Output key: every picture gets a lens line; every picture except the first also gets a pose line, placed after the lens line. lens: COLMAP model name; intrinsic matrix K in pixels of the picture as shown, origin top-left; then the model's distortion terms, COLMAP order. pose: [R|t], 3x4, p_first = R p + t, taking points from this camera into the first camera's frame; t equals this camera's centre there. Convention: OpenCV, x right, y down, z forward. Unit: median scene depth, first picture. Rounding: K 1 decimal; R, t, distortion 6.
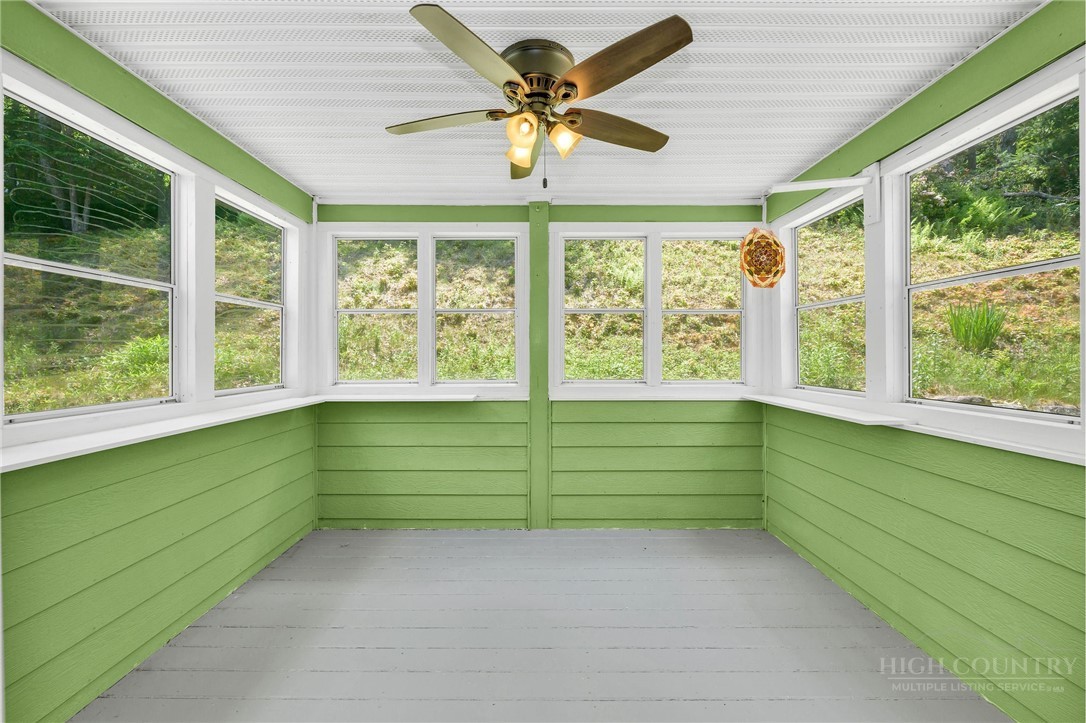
lens RADIAL K [[440.3, 0, 539.0], [0, 440.3, 359.4], [0, 0, 1]] dist [0.003062, 0.000410]
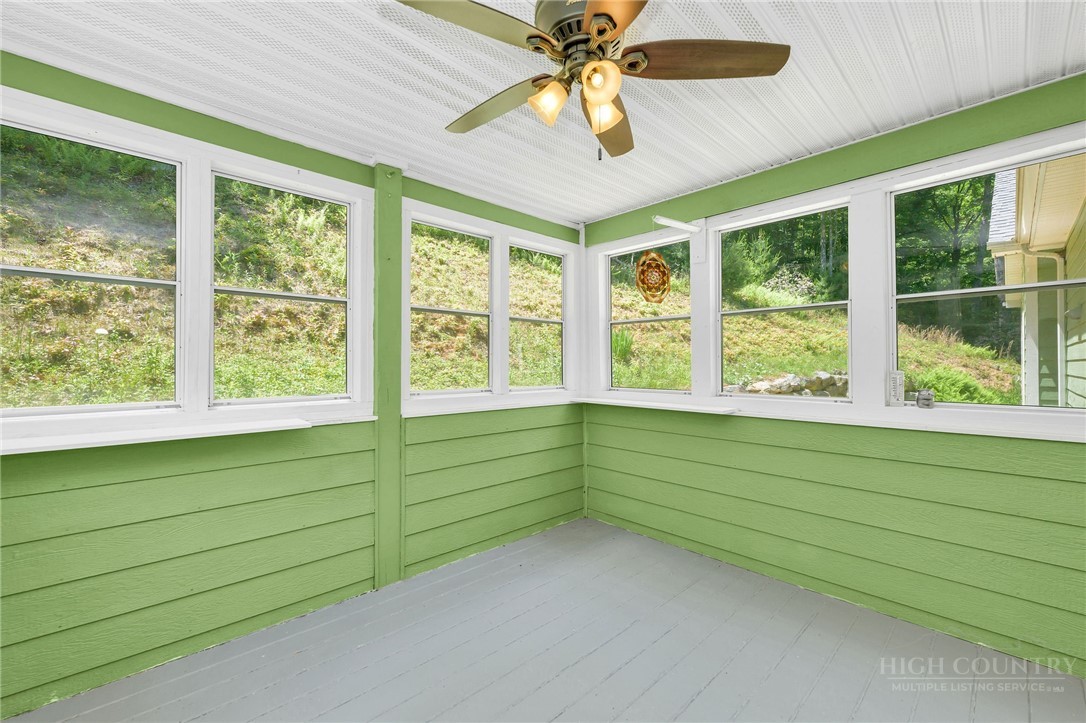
lens RADIAL K [[440.3, 0, 539.0], [0, 440.3, 359.4], [0, 0, 1]] dist [0.003062, 0.000410]
pose [[0.734161, 0.010120, 0.678900, -0.336718], [0.005562, 0.999766, -0.020919, 0.005788], [-0.678952, 0.019134, 0.733933, 0.242963]]
